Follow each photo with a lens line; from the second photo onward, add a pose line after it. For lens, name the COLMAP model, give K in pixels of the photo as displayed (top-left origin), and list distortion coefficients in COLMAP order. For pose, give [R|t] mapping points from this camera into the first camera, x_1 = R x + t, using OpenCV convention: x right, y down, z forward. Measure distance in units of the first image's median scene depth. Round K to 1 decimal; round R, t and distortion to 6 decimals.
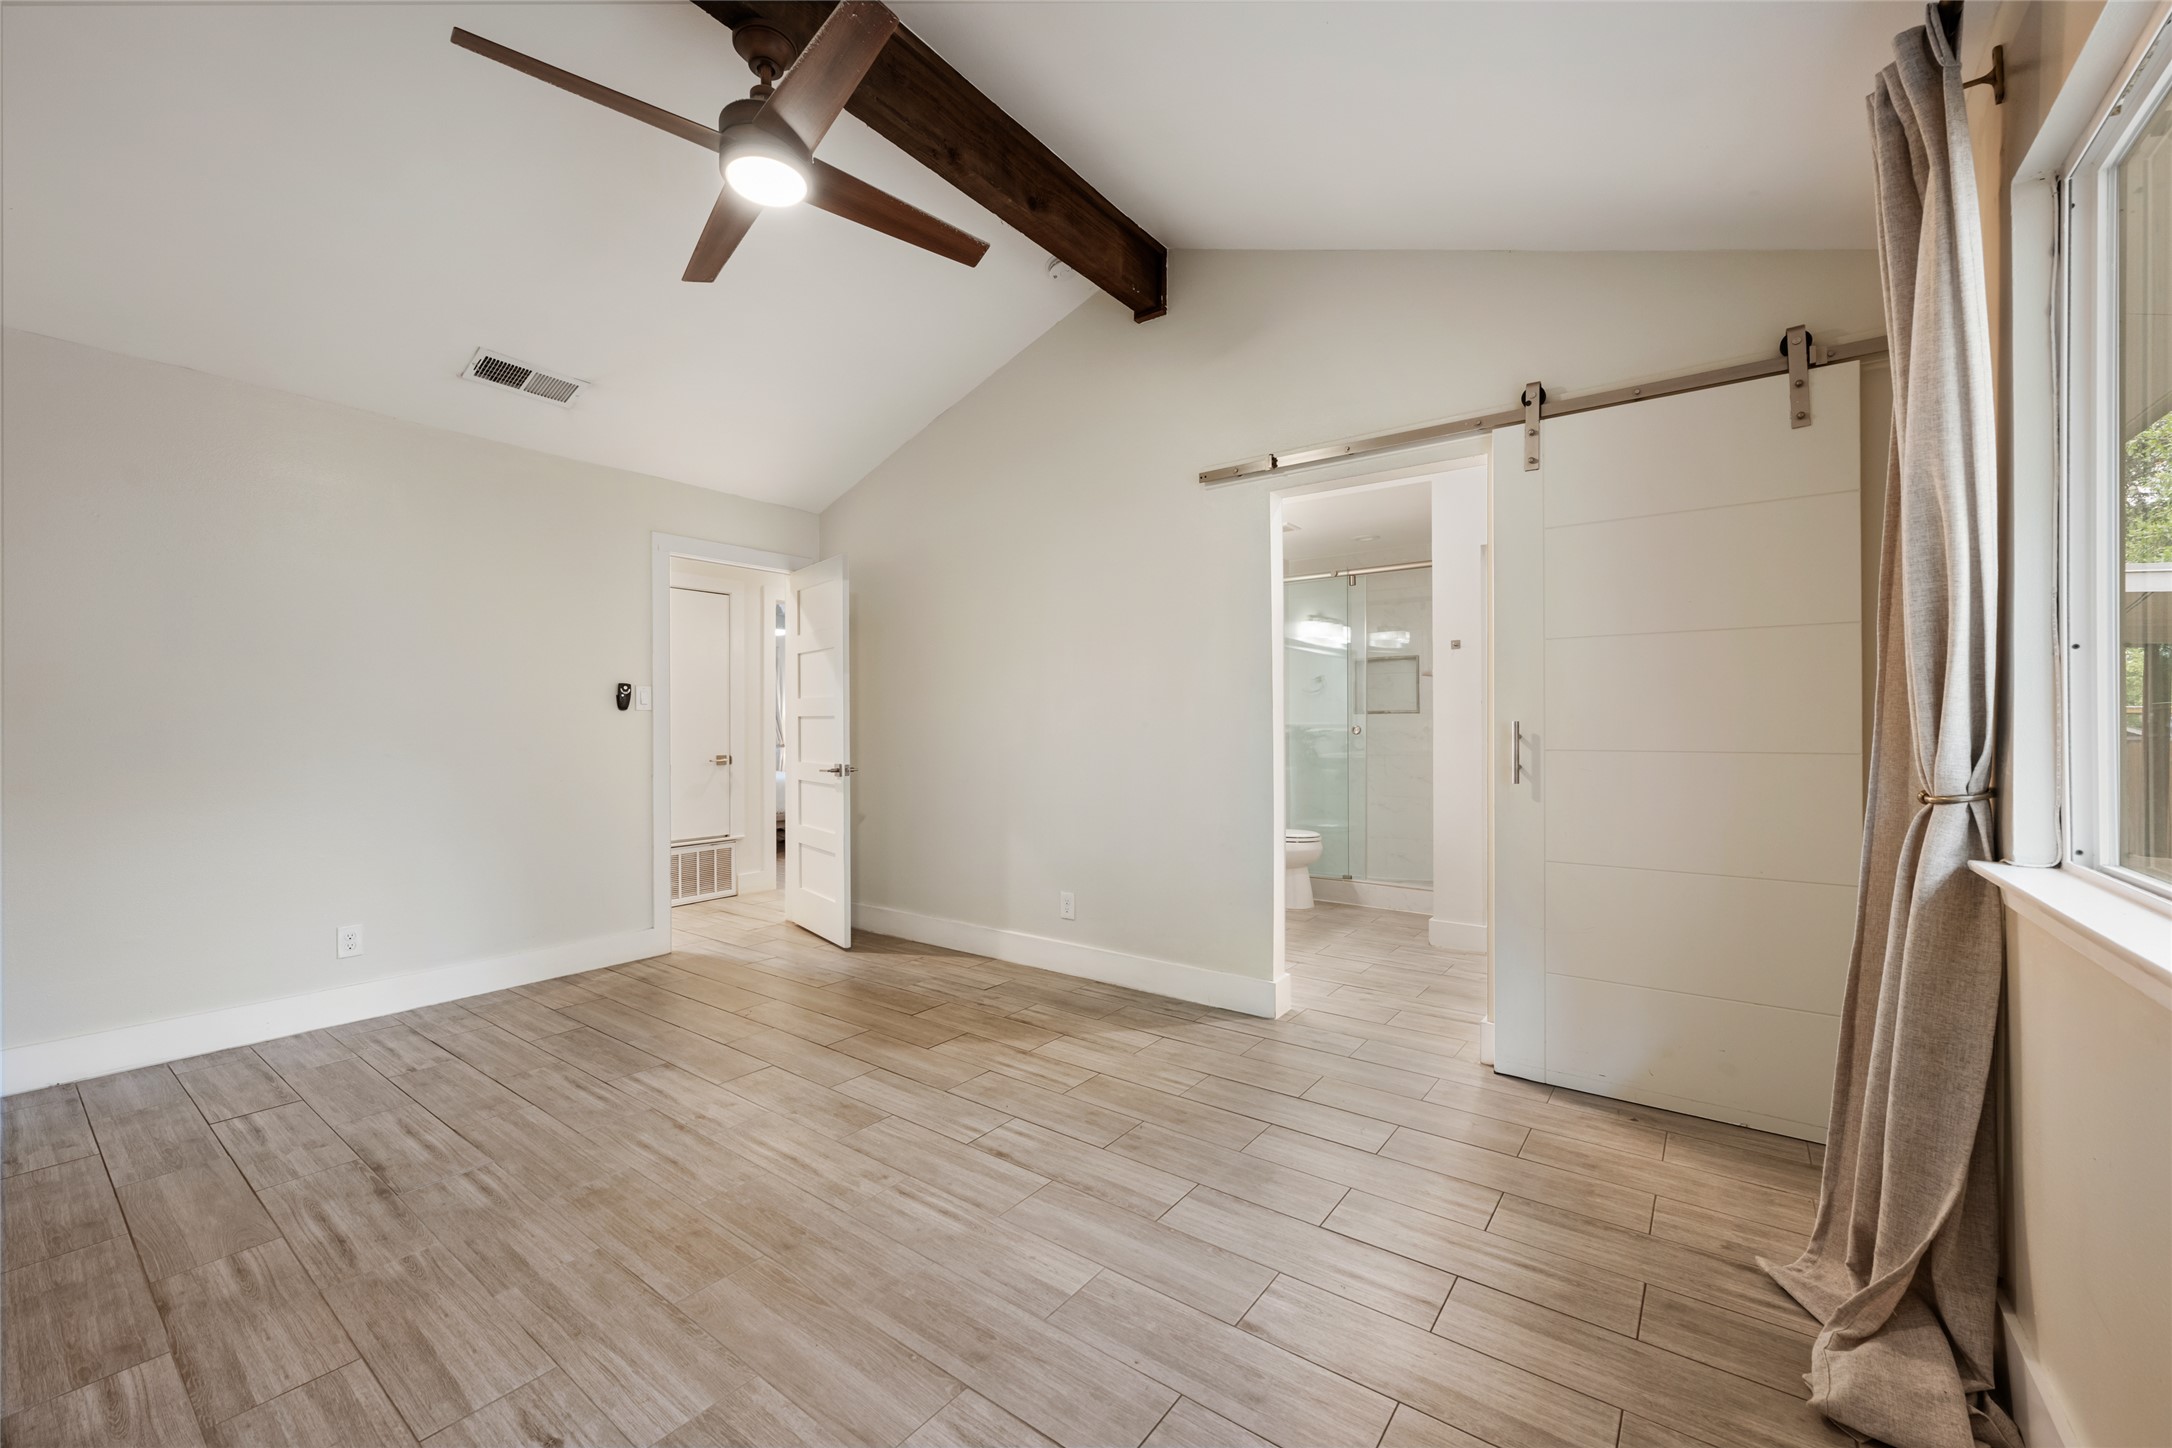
lens RADIAL K [[868.2, 0, 1080.0], [0, 868.2, 718.0], [0, 0, 1]] dist [-0.008520, 0.000346]
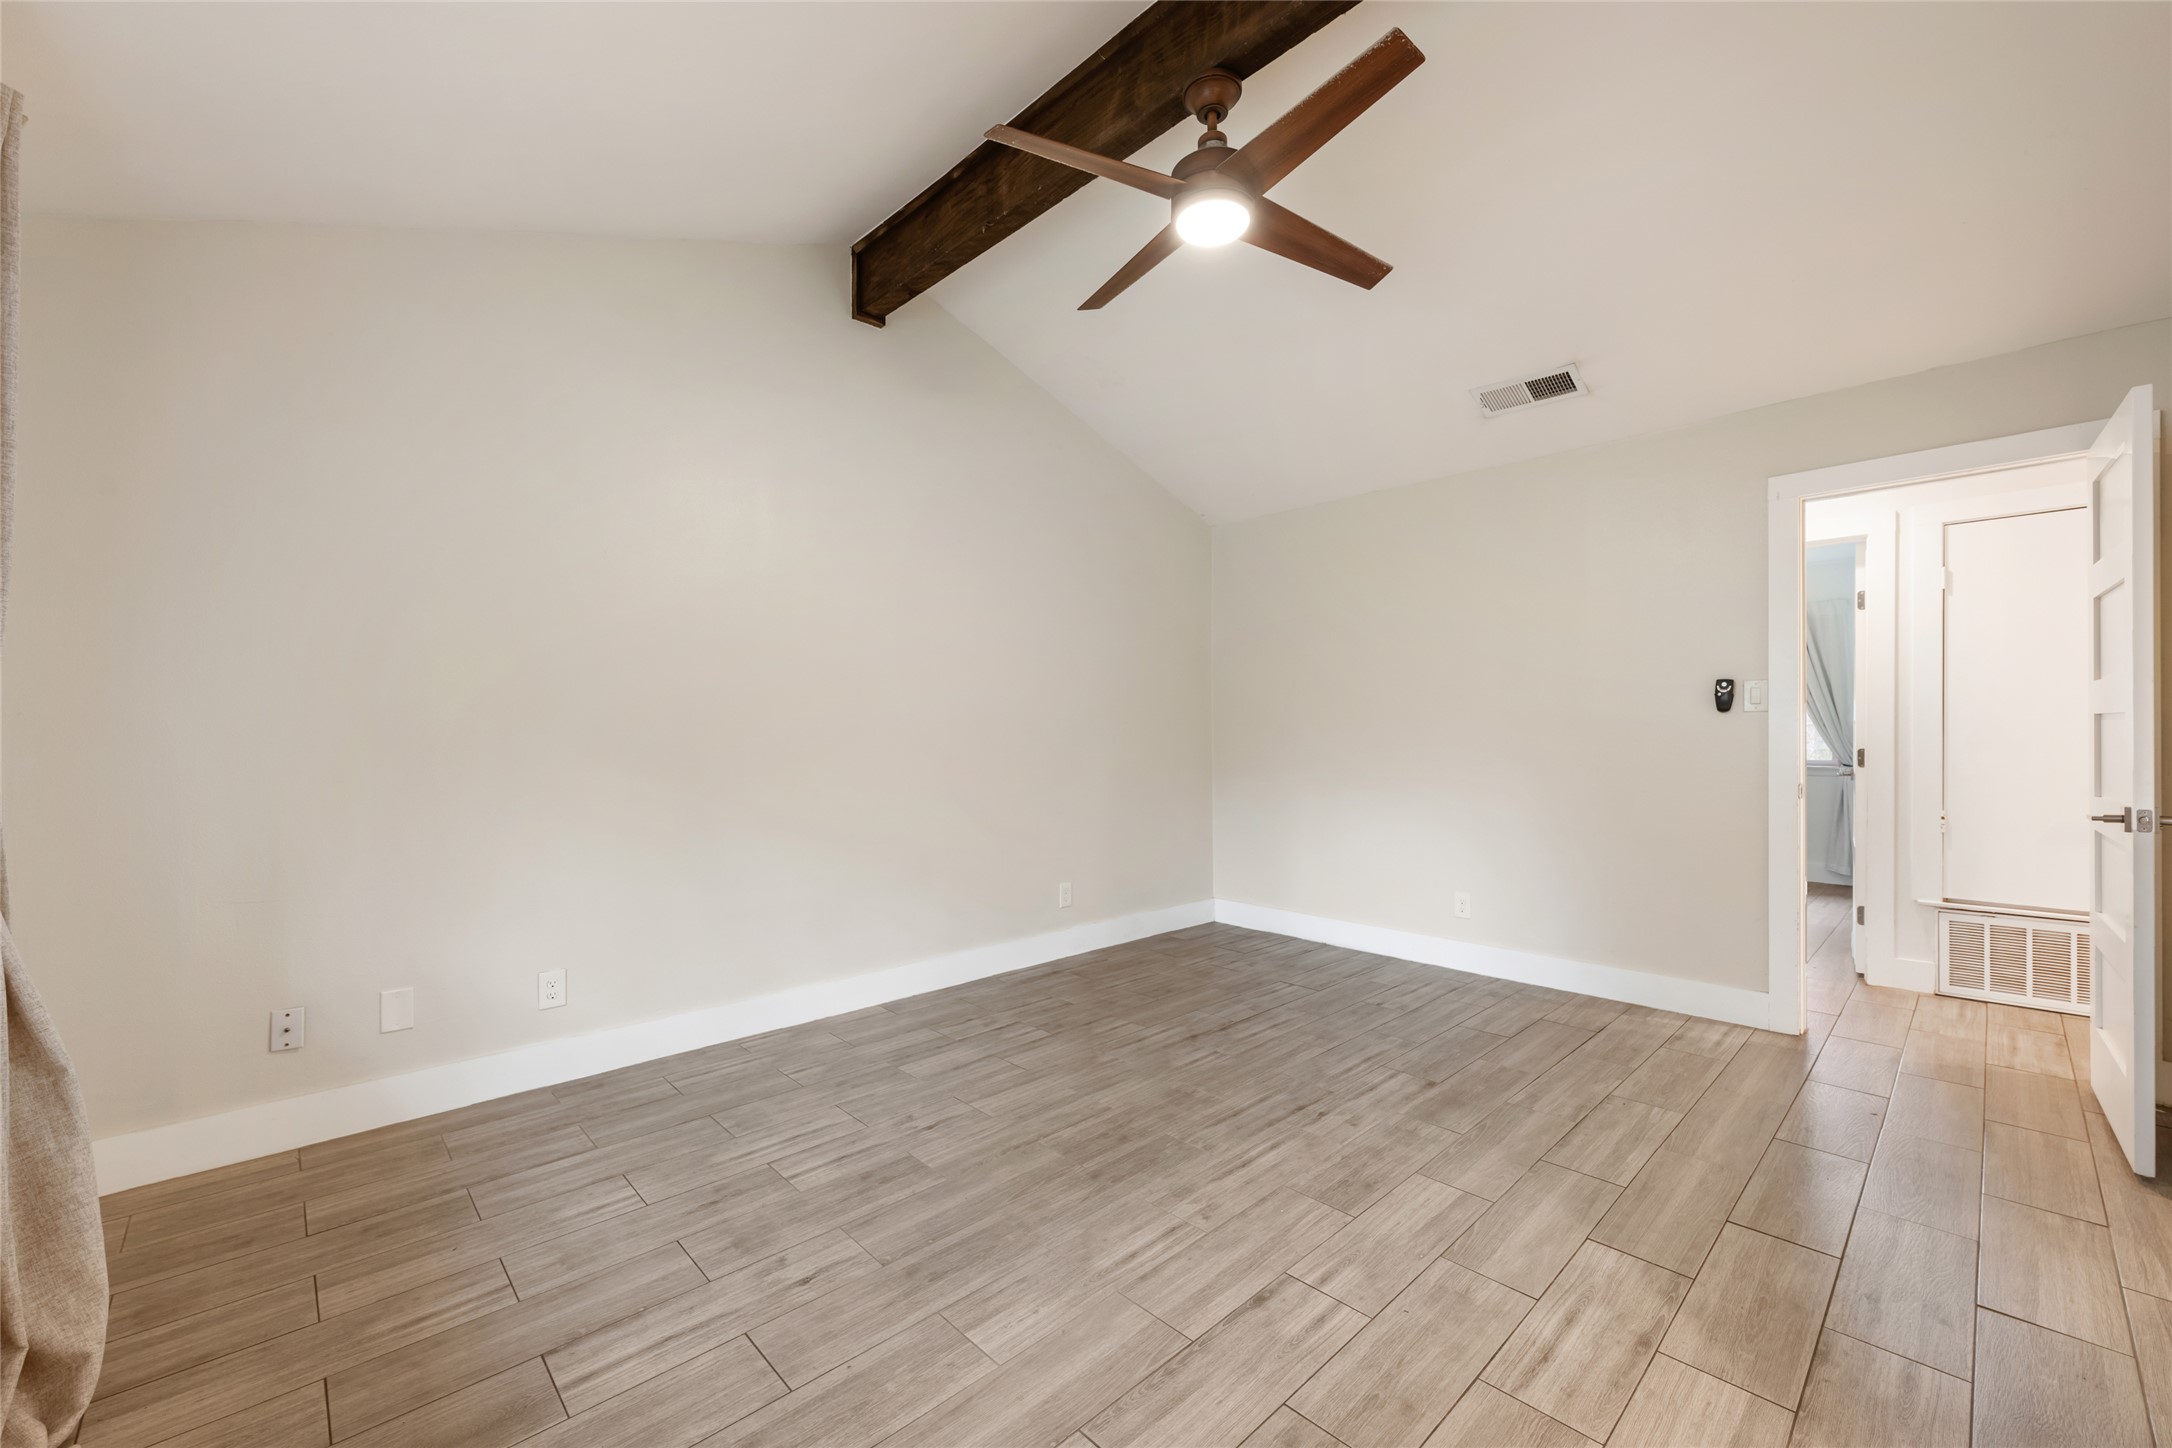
lens RADIAL K [[868.2, 0, 1078.6], [0, 868.2, 733.4], [0, 0, 1]] dist [-0.008520, 0.000346]
pose [[-0.174079, 0.008156, -0.984698, 0.691326], [0.014150, 0.999883, 0.005780, -0.005133], [0.984630, -0.012927, -0.174174, 0.986394]]
